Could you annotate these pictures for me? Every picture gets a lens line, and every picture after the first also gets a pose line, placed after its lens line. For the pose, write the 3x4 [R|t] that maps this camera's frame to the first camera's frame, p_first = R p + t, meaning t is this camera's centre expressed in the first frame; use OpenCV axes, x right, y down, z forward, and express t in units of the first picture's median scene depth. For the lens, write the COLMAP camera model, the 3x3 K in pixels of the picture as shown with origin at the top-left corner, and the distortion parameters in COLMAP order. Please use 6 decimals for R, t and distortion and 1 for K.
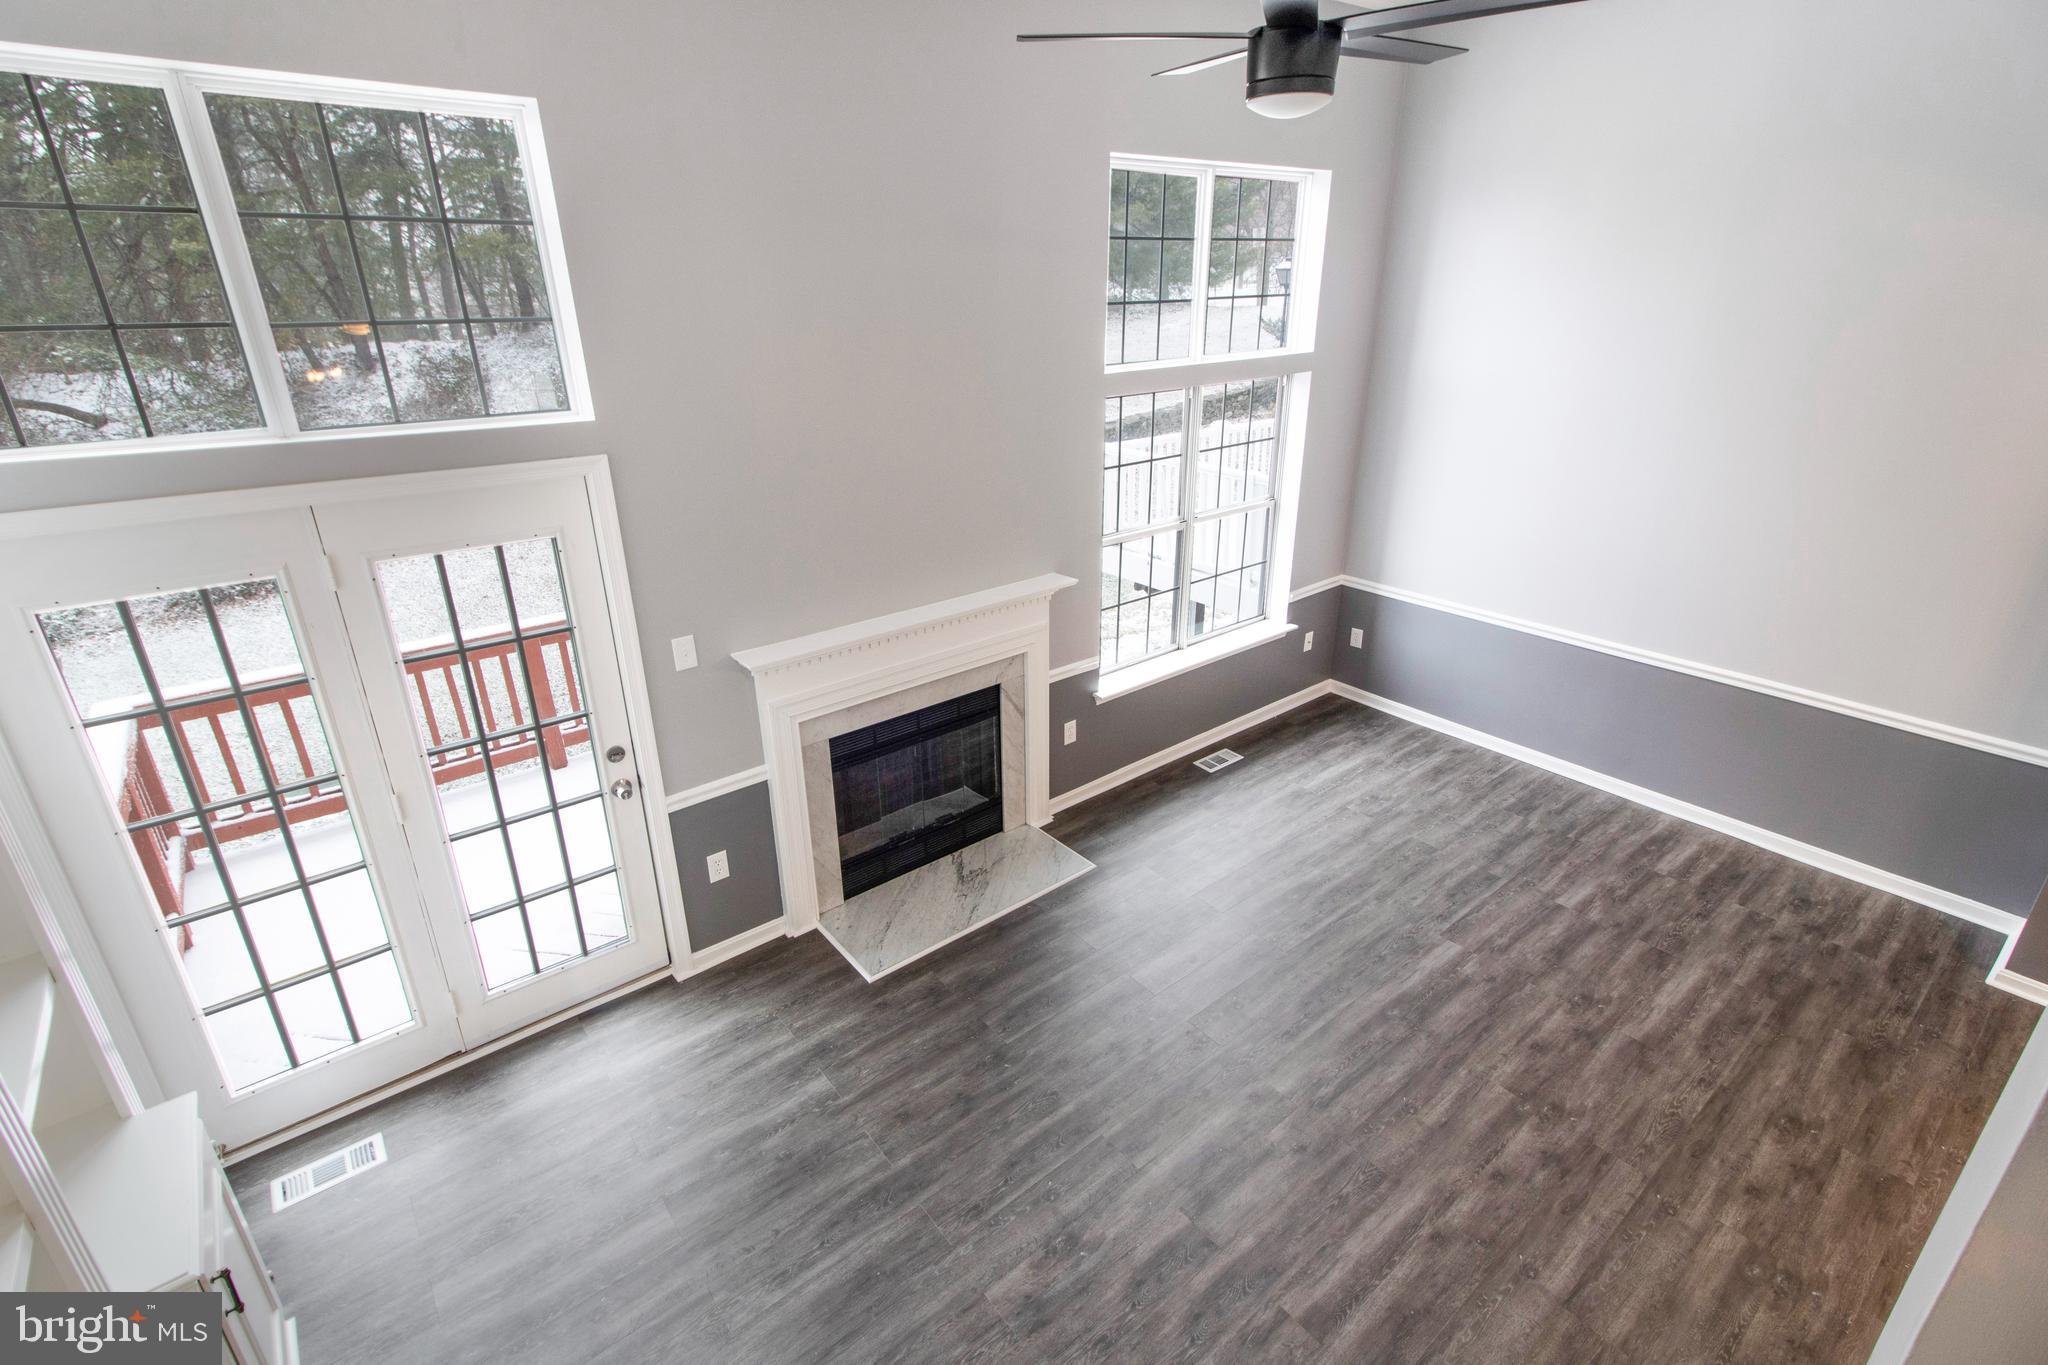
lens RADIAL K [[981.1, 0, 985.6], [0, 981.1, 653.2], [0, 0, 1]] dist [0.003646, -0.006282]
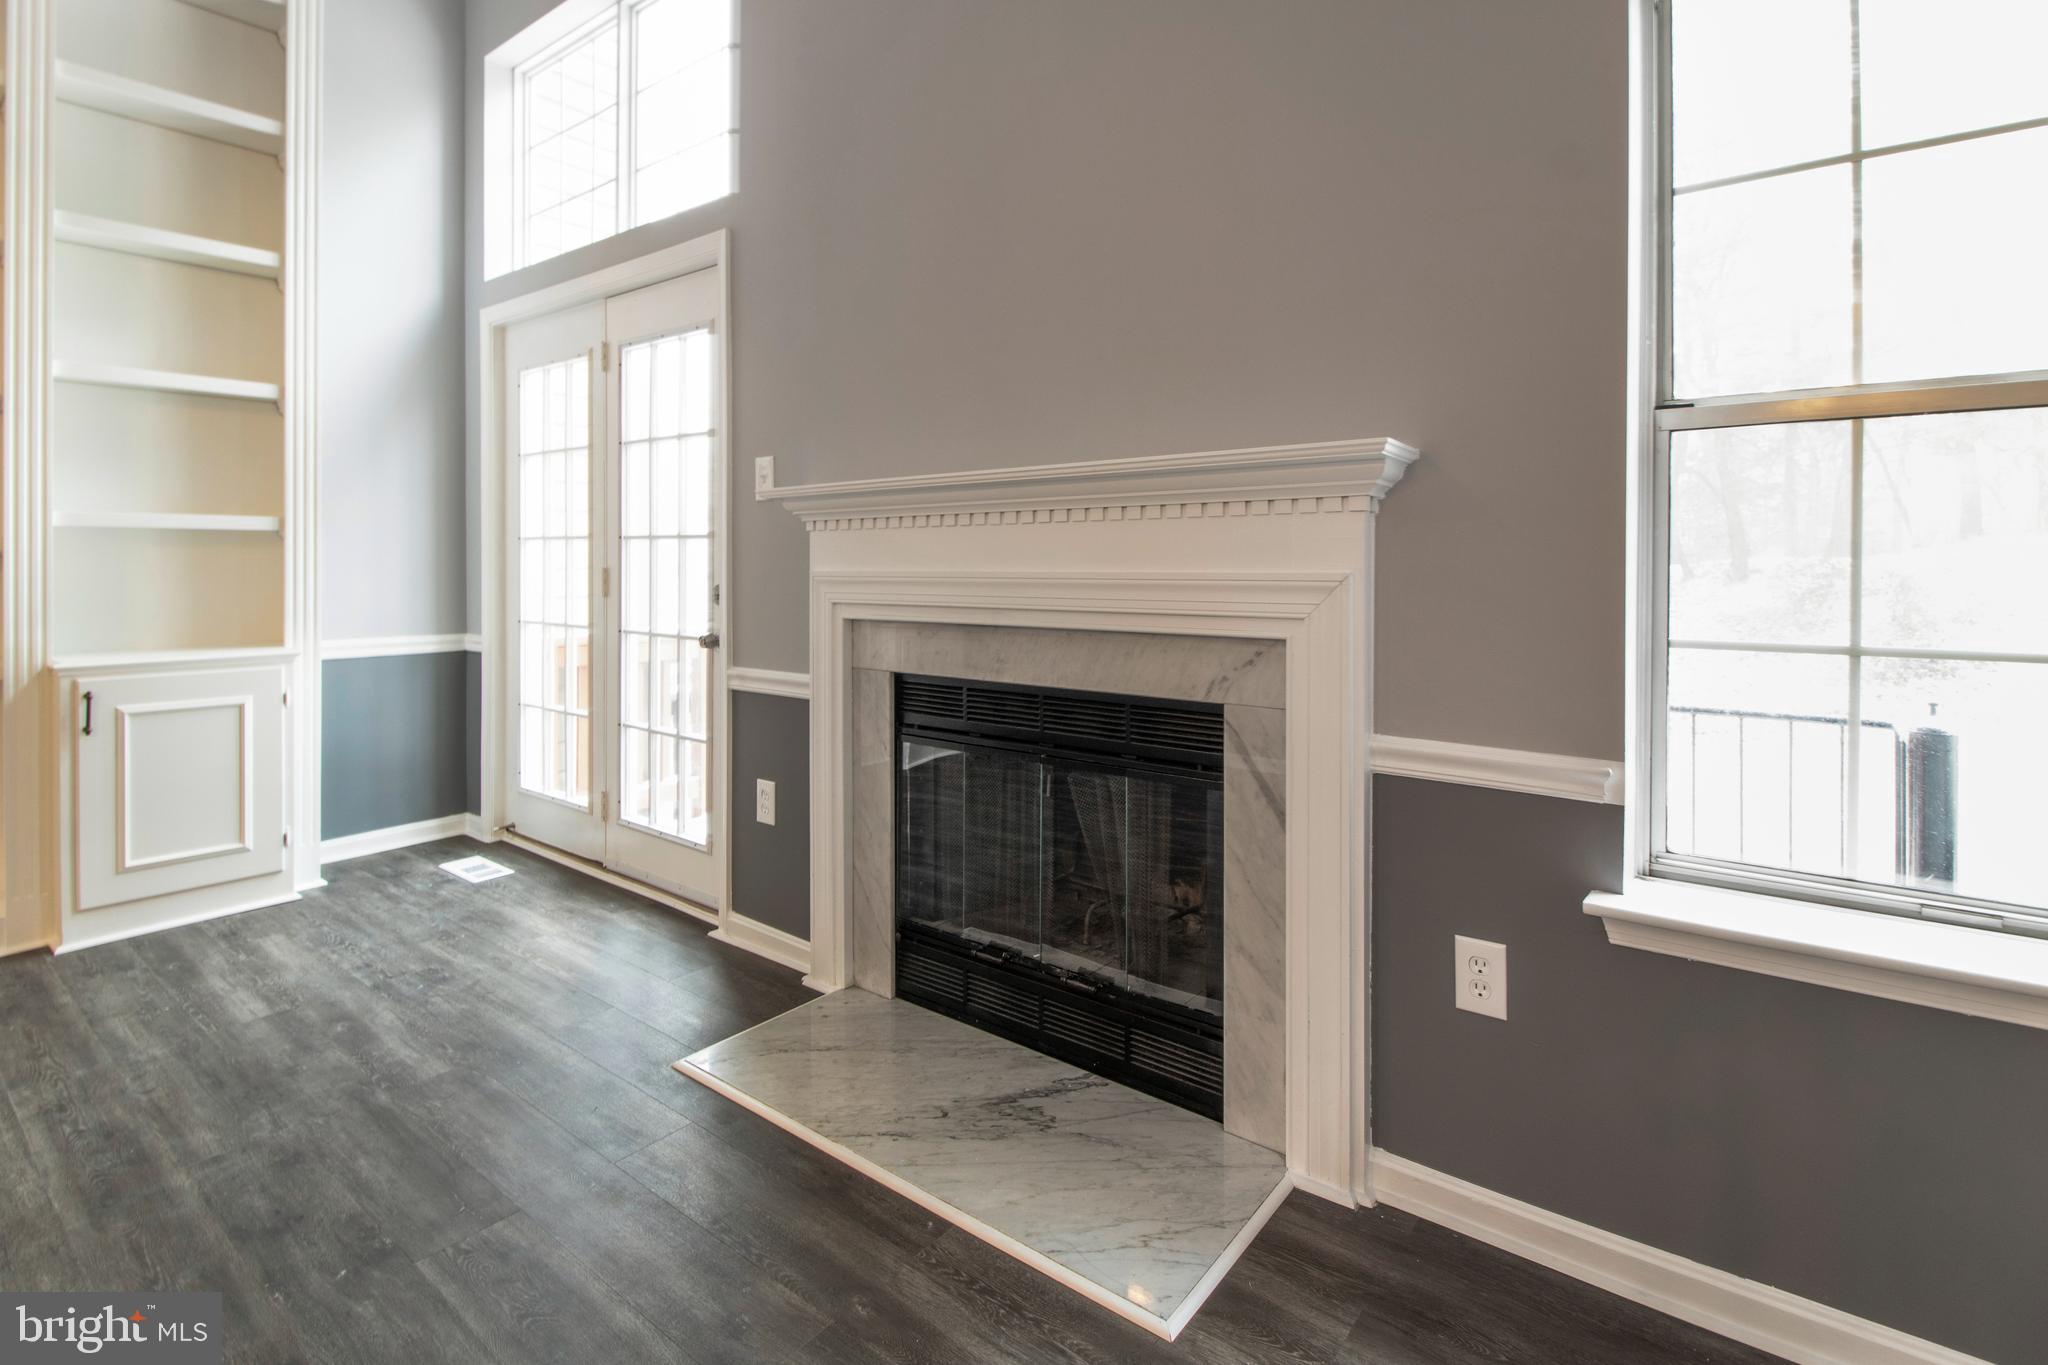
lens RADIAL K [[981.1, 0, 1029.2], [0, 981.1, 576.3], [0, 0, 1]] dist [0.003646, -0.006282]
pose [[0.232119, 0.023421, -0.972405, 0.531859], [-0.362378, 0.929824, -0.064107, 0.049343], [0.902664, 0.367259, 0.224317, 1.107569]]
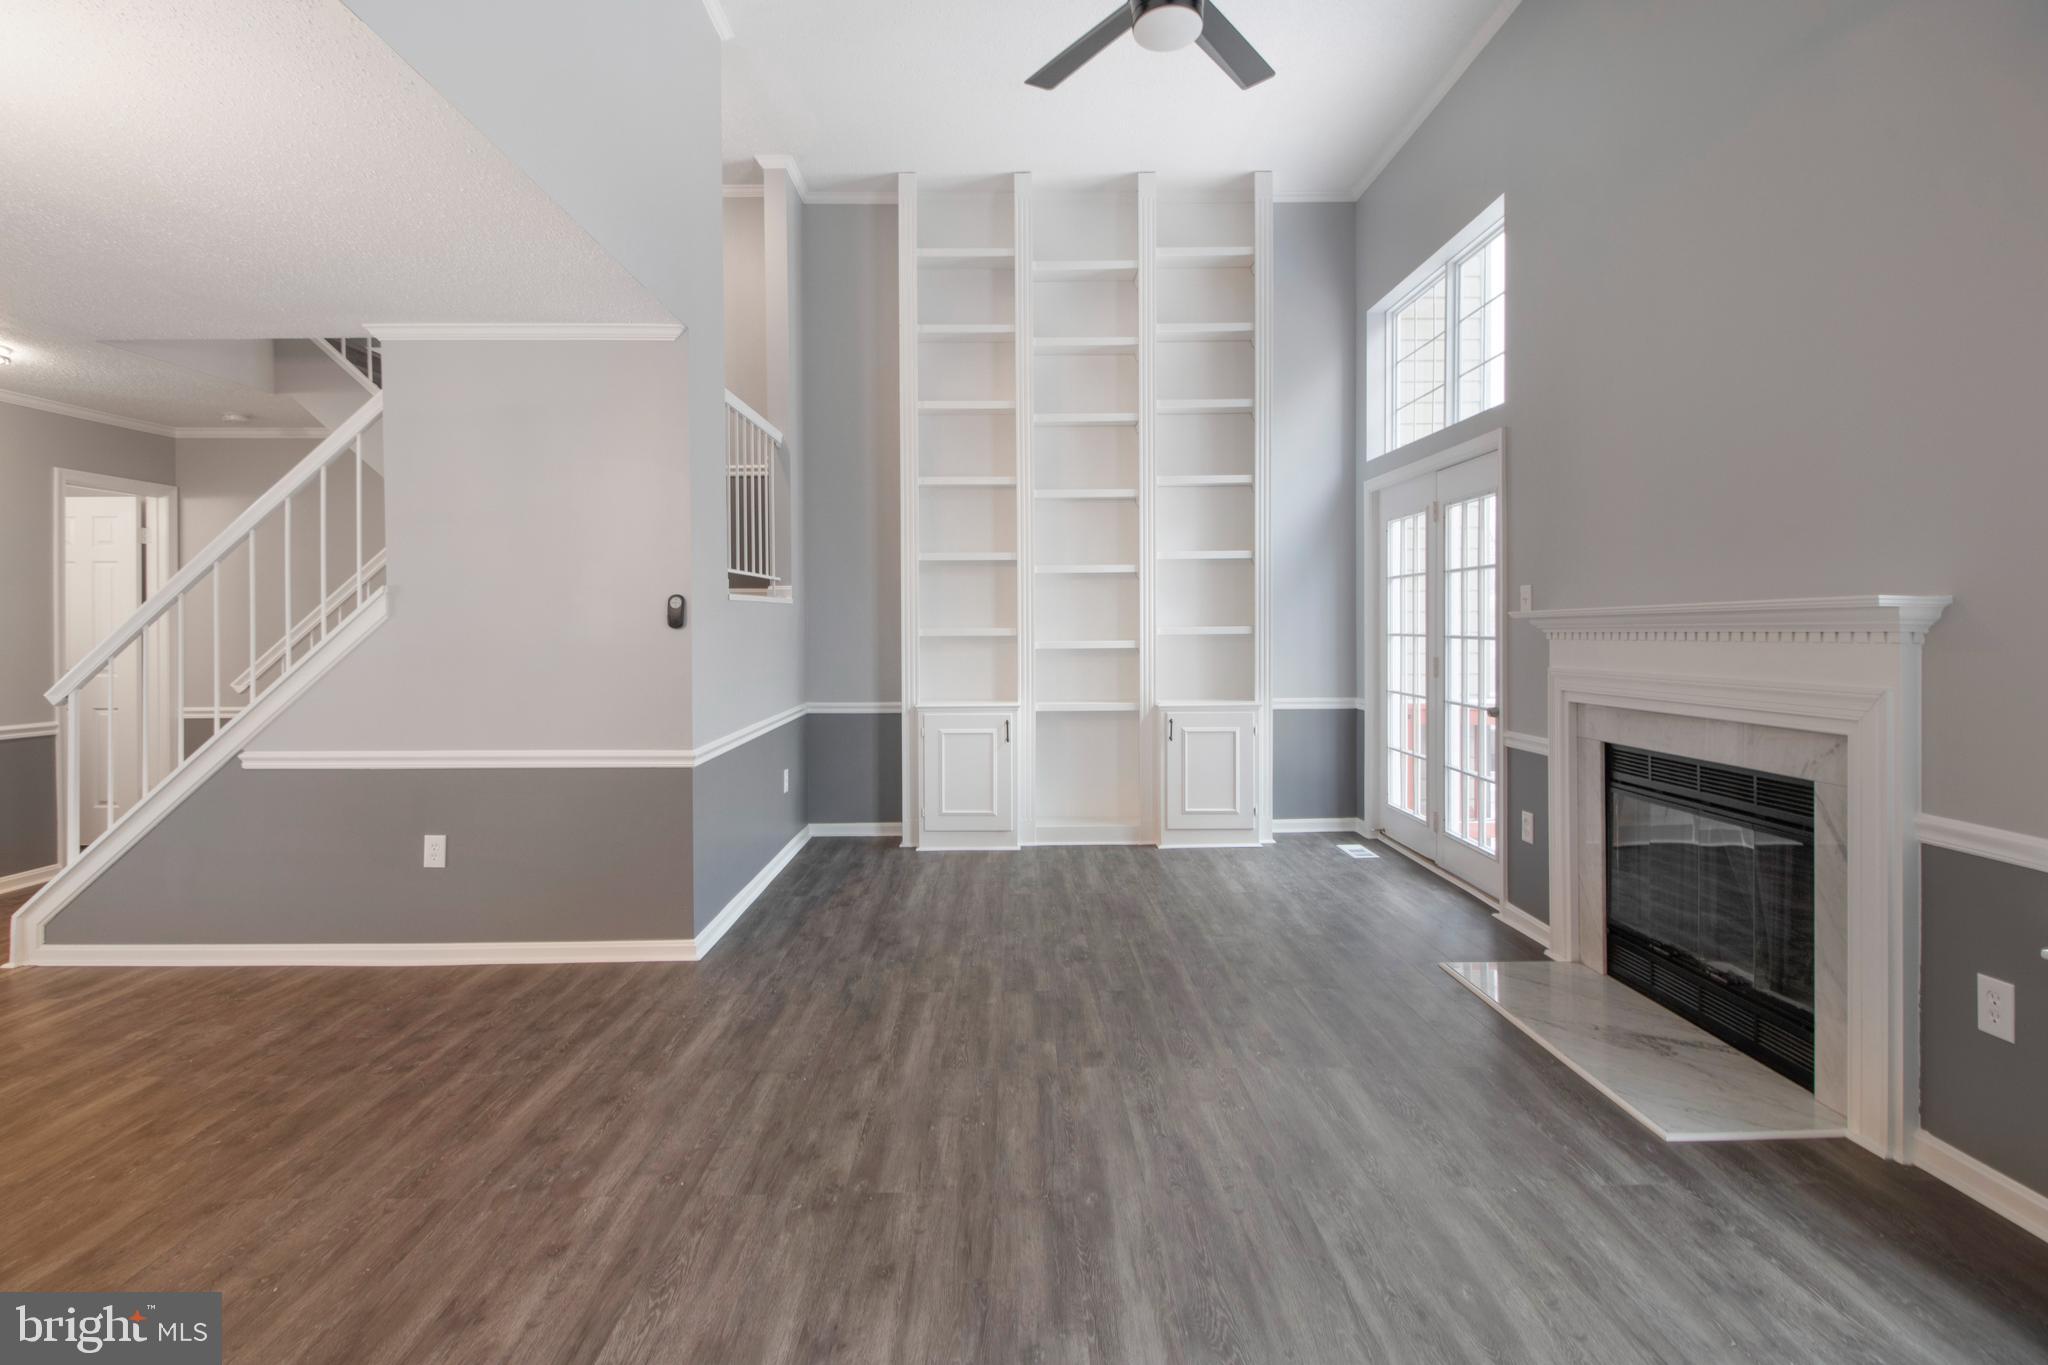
lens RADIAL K [[981.1, 0, 986.1], [0, 981.1, 638.4], [0, 0, 1]] dist [0.003646, -0.006282]
pose [[-0.642752, 0.022292, -0.765750, 0.987617], [-0.268541, 0.929594, 0.252468, -0.077594], [0.717465, 0.367910, -0.591512, 1.305303]]
